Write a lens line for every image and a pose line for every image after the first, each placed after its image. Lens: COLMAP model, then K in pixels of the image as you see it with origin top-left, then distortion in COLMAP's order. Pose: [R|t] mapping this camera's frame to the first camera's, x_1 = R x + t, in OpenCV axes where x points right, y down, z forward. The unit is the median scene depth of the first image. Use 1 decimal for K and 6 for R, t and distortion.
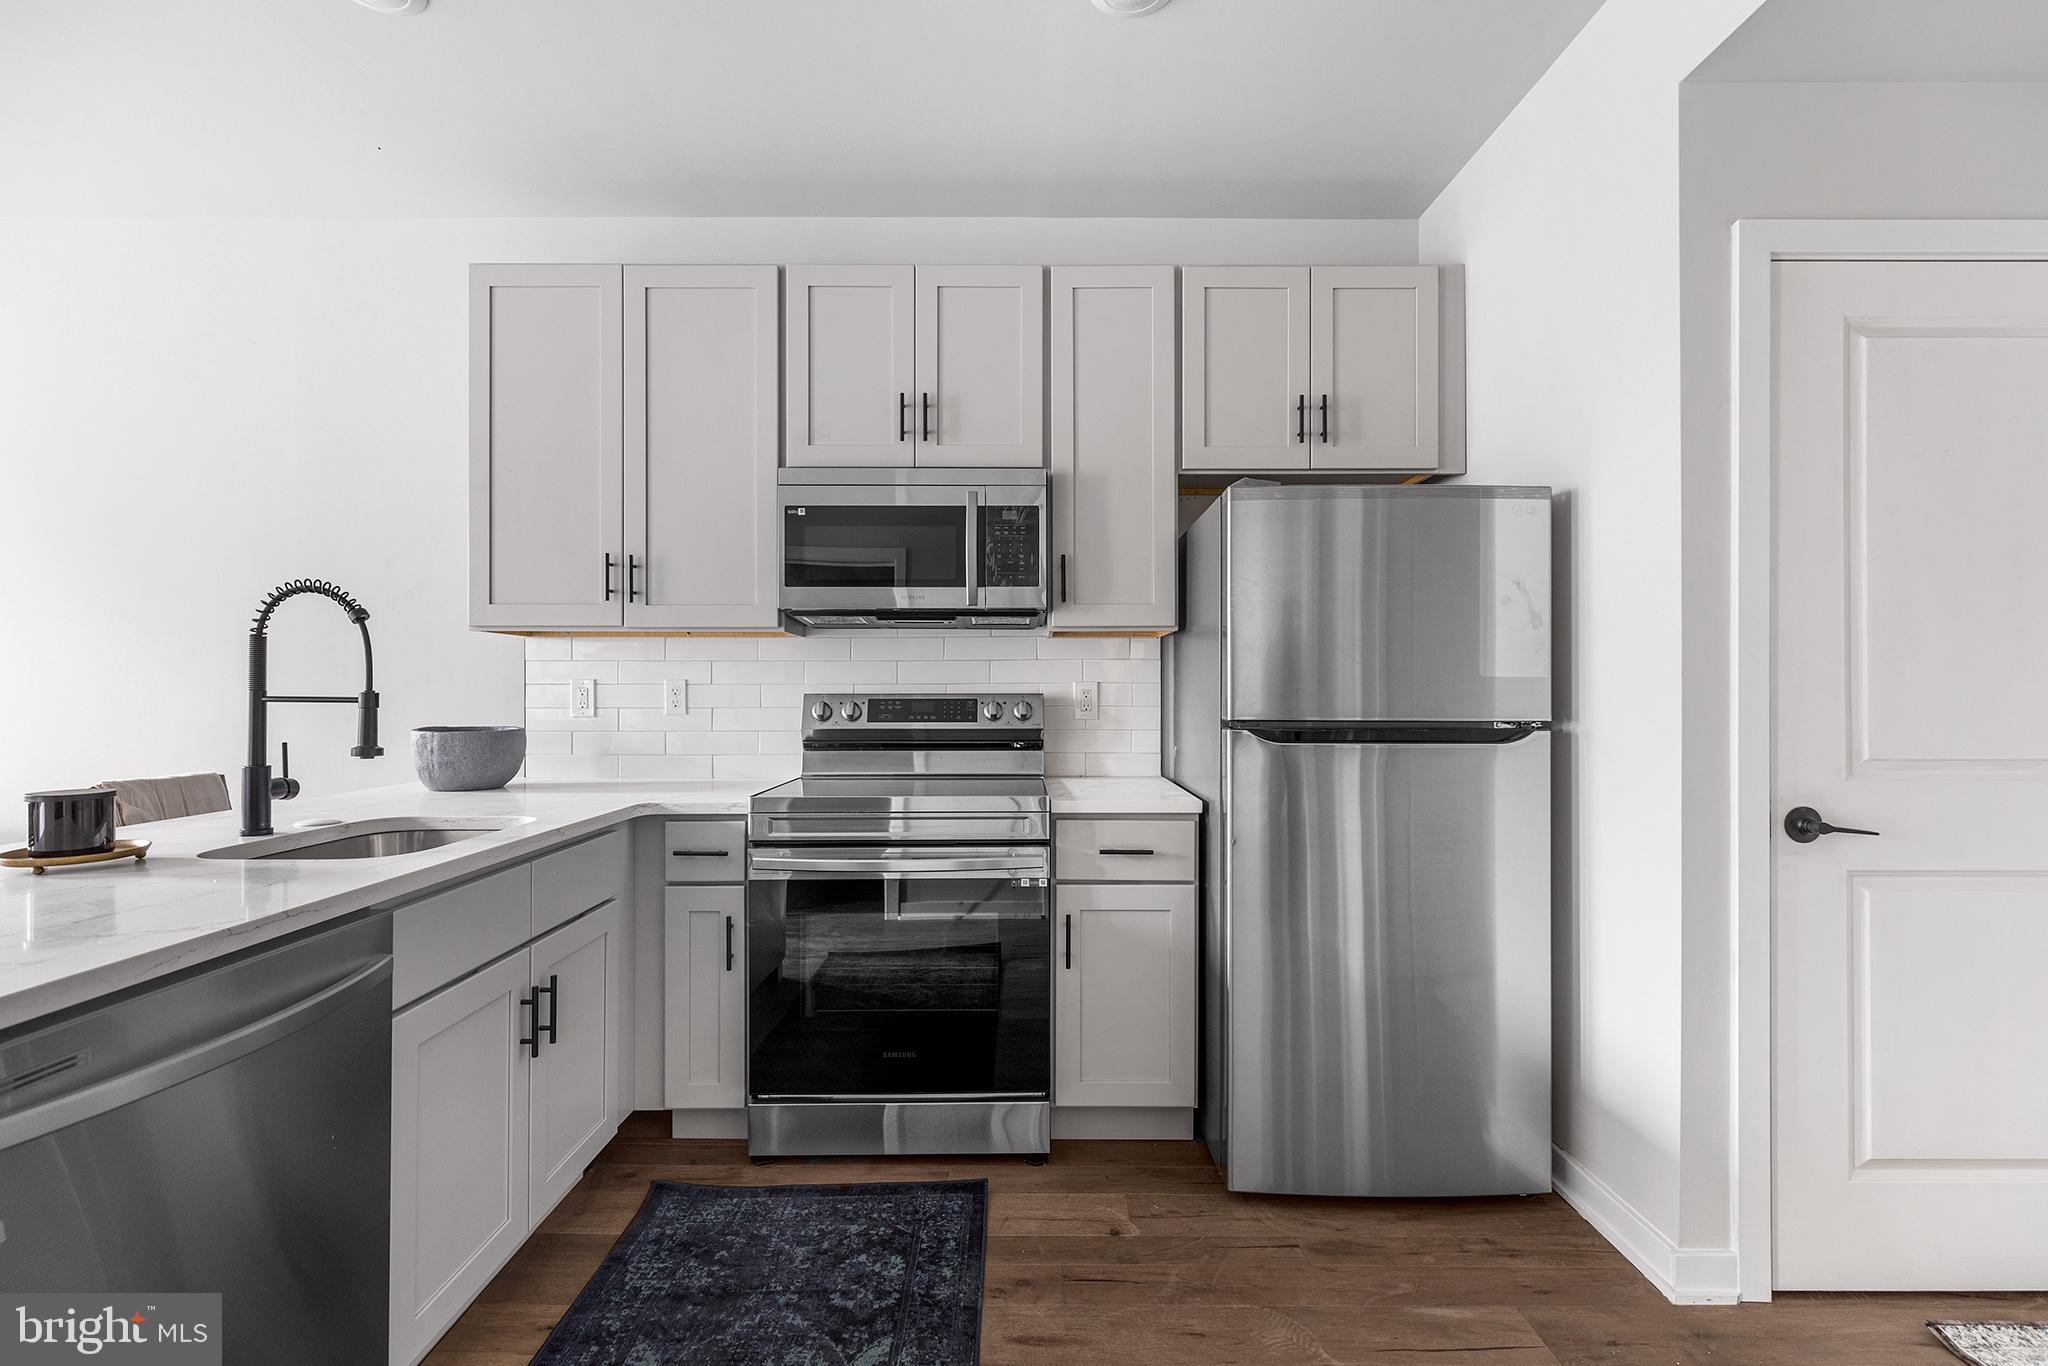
lens RADIAL K [[918.1, 0, 1025.7], [0, 918.1, 689.6], [0, 0, 1]] dist [-0.001380, -0.000704]
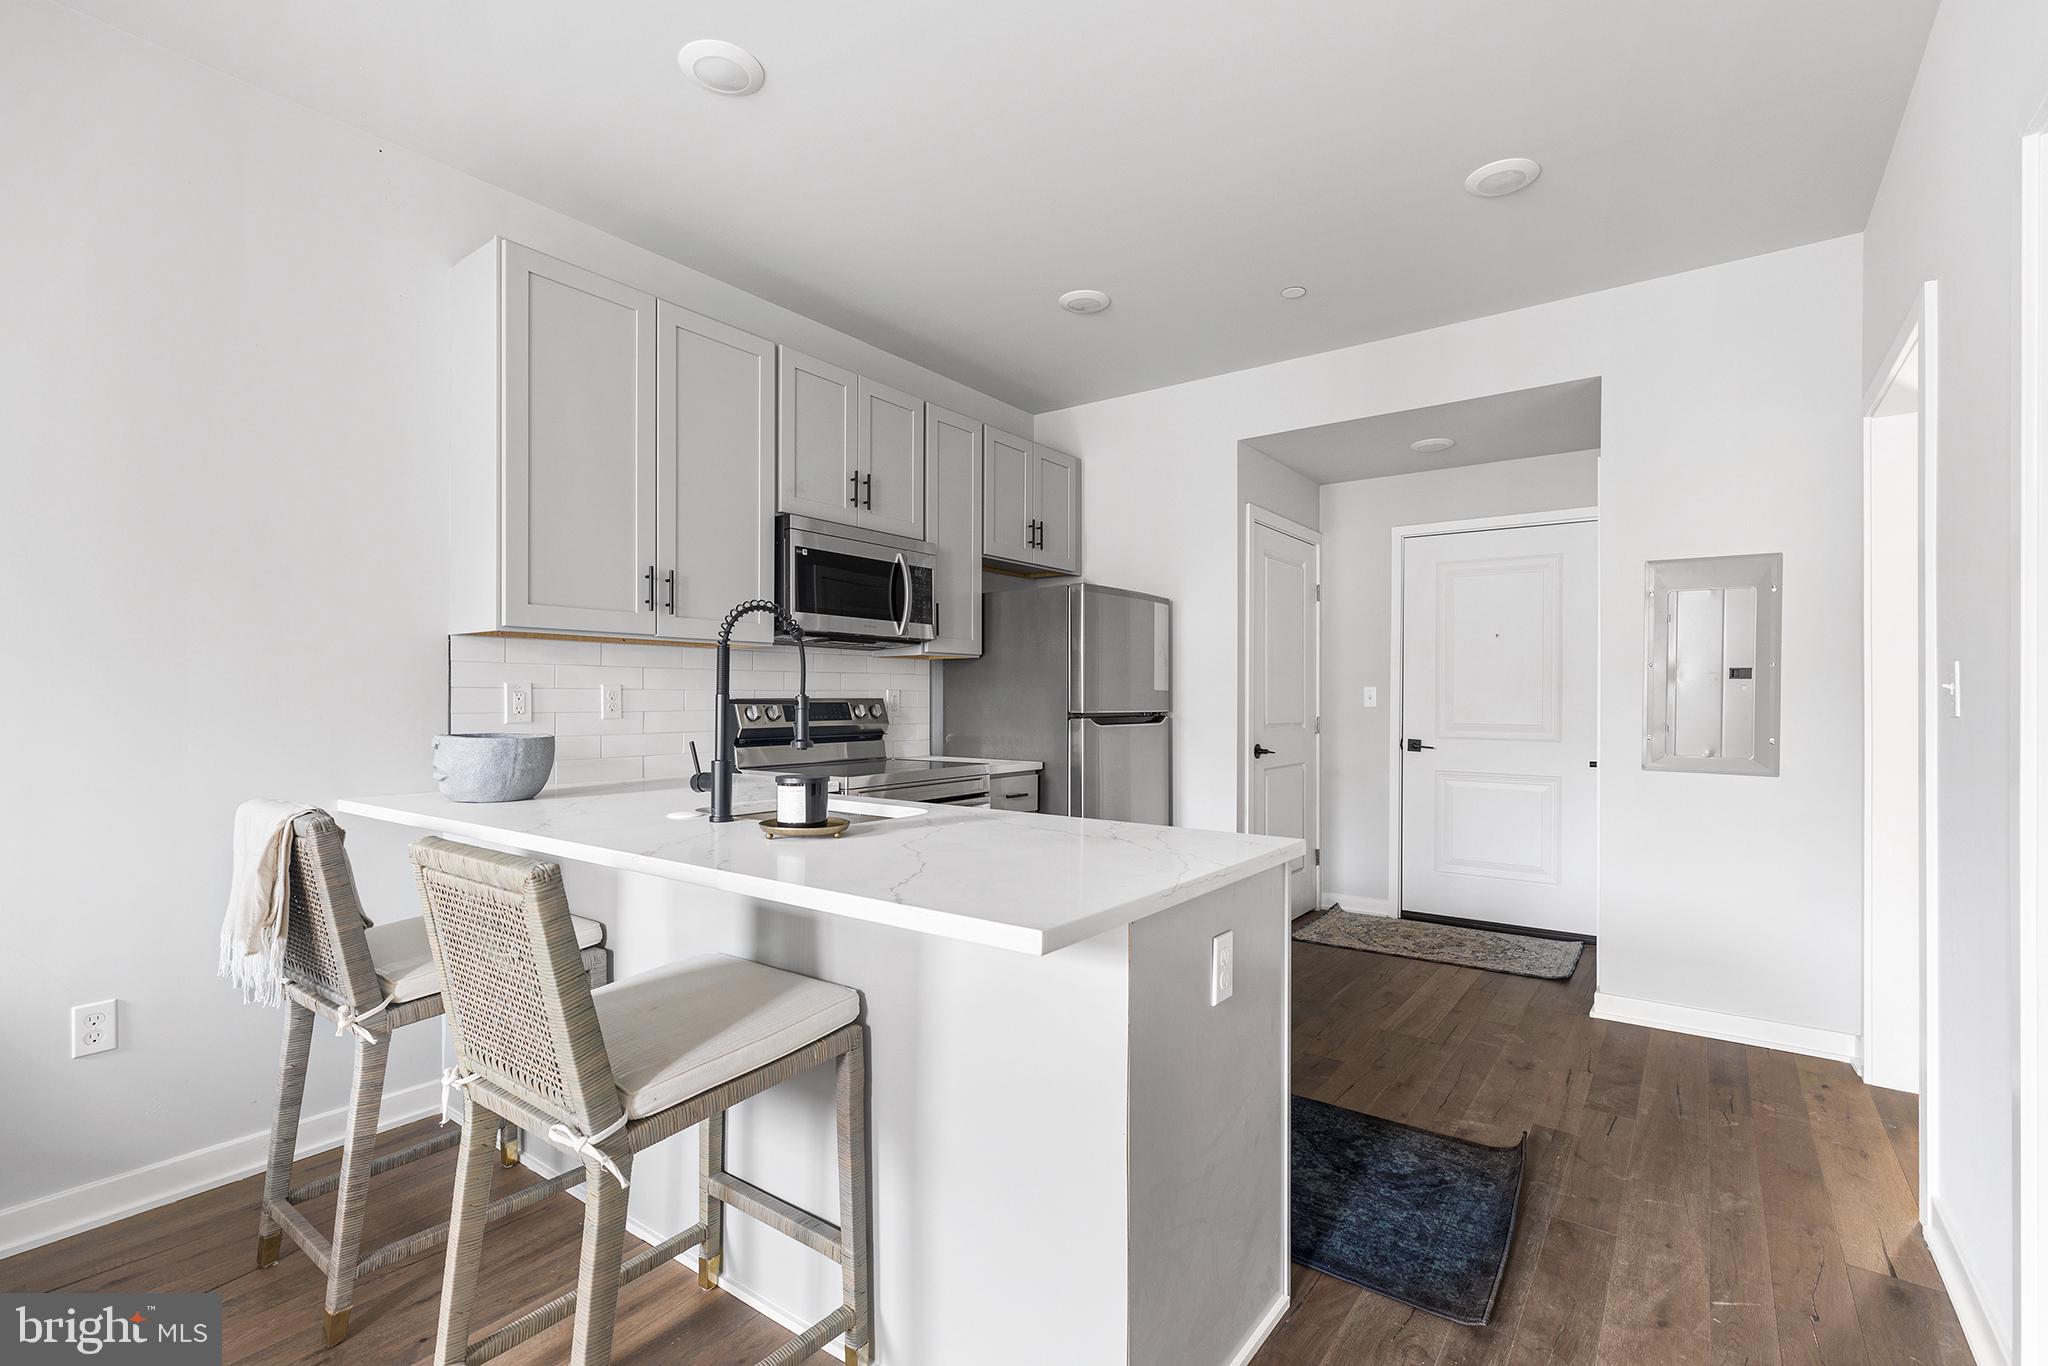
lens RADIAL K [[918.1, 0, 1028.4], [0, 918.1, 691.1], [0, 0, 1]] dist [-0.001380, -0.000704]
pose [[0.598836, 0.006785, 0.800843, -1.165207], [-0.006144, 0.999974, -0.003878, -0.002789], [-0.800848, -0.002599, 0.598862, 0.010981]]
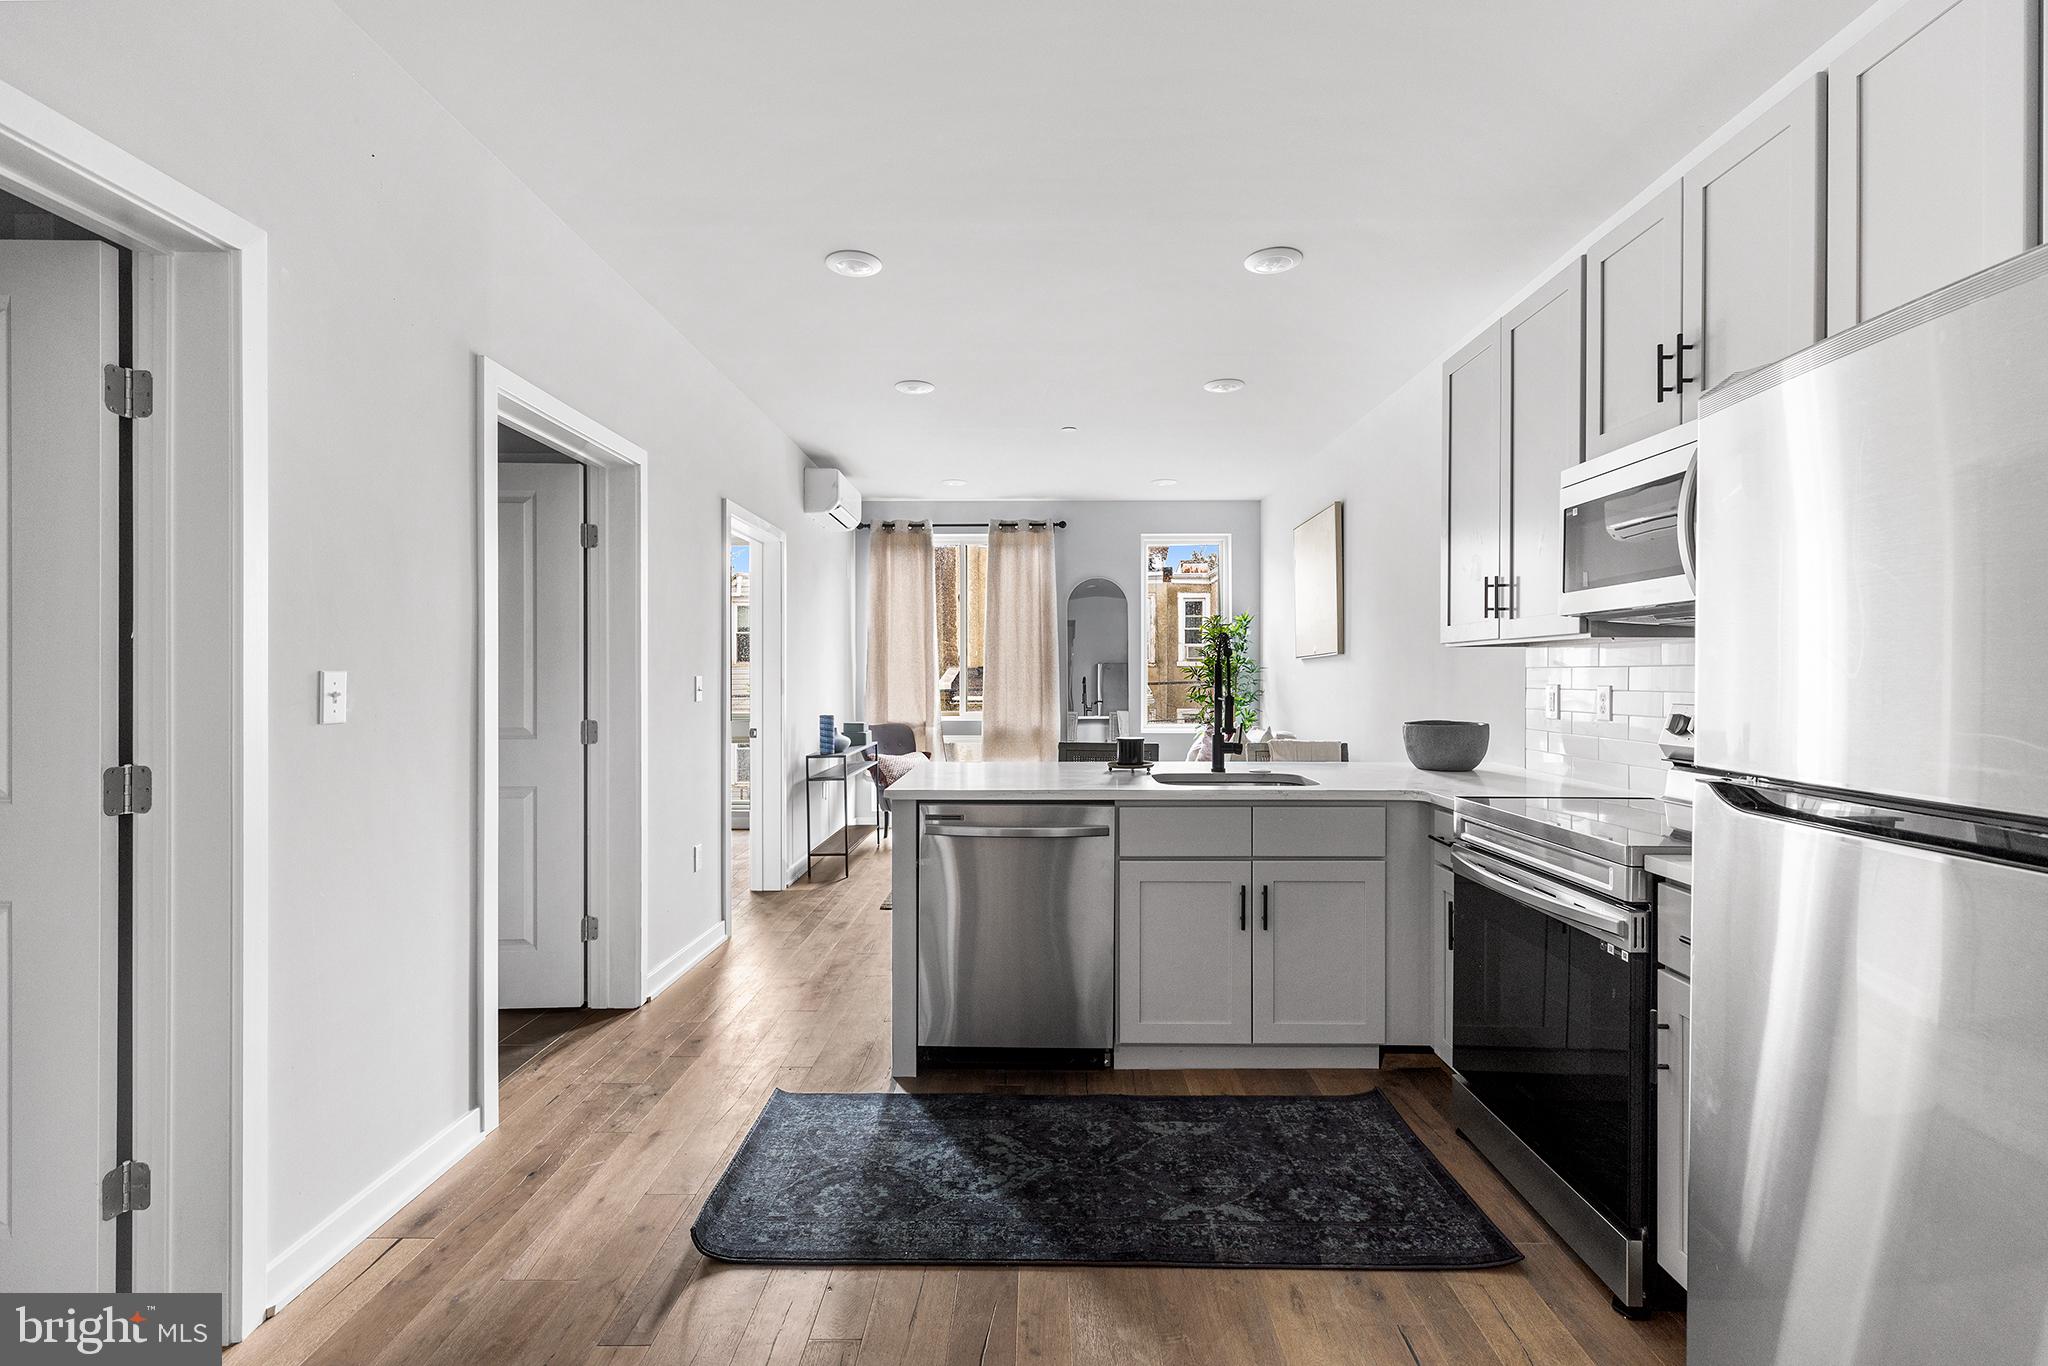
lens RADIAL K [[918.1, 0, 1024.9], [0, 918.1, 680.4], [0, 0, 1]] dist [-0.001380, -0.000704]
pose [[-0.025313, 0.004447, -0.999670, 0.790092], [0.002084, 0.999988, 0.004396, -0.027585], [0.999677, -0.001972, -0.025322, 0.500097]]
